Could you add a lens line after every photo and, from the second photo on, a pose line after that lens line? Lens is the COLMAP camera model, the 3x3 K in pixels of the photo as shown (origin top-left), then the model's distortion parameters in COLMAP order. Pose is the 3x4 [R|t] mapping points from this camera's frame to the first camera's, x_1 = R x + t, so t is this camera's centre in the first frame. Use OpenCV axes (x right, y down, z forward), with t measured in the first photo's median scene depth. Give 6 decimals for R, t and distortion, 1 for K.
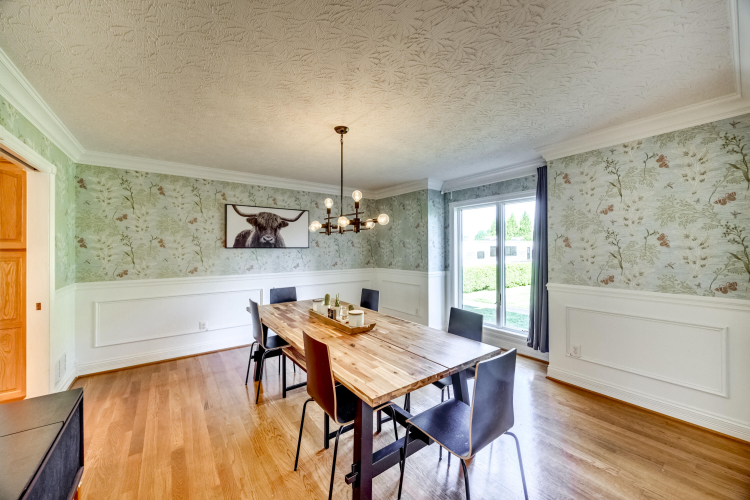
lens RADIAL K [[287.1, 0, 376.2], [0, 287.1, 249.2], [0, 0, 1]] dist [0.002375, 0.000016]
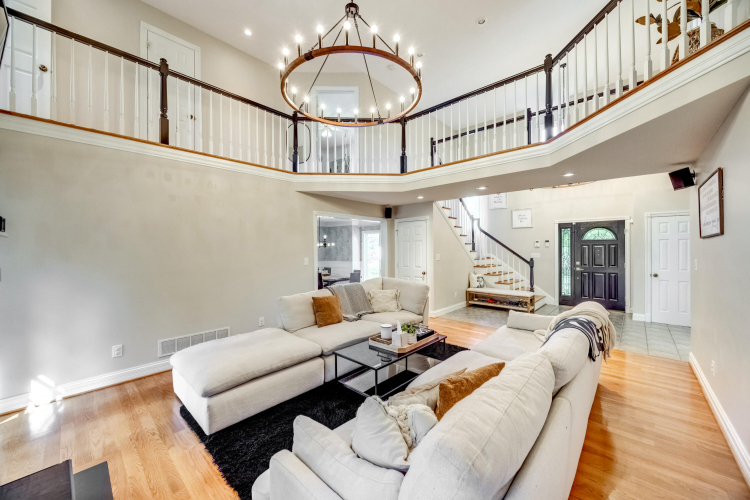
lens RADIAL K [[287.1, 0, 381.6], [0, 287.1, 249.1], [0, 0, 1]] dist [0.002375, 0.000016]
pose [[0.980213, -0.004623, 0.197892, -0.056868], [0.004992, 0.999987, -0.001363, -0.021518], [-0.197883, 0.002324, 0.980223, -1.729818]]
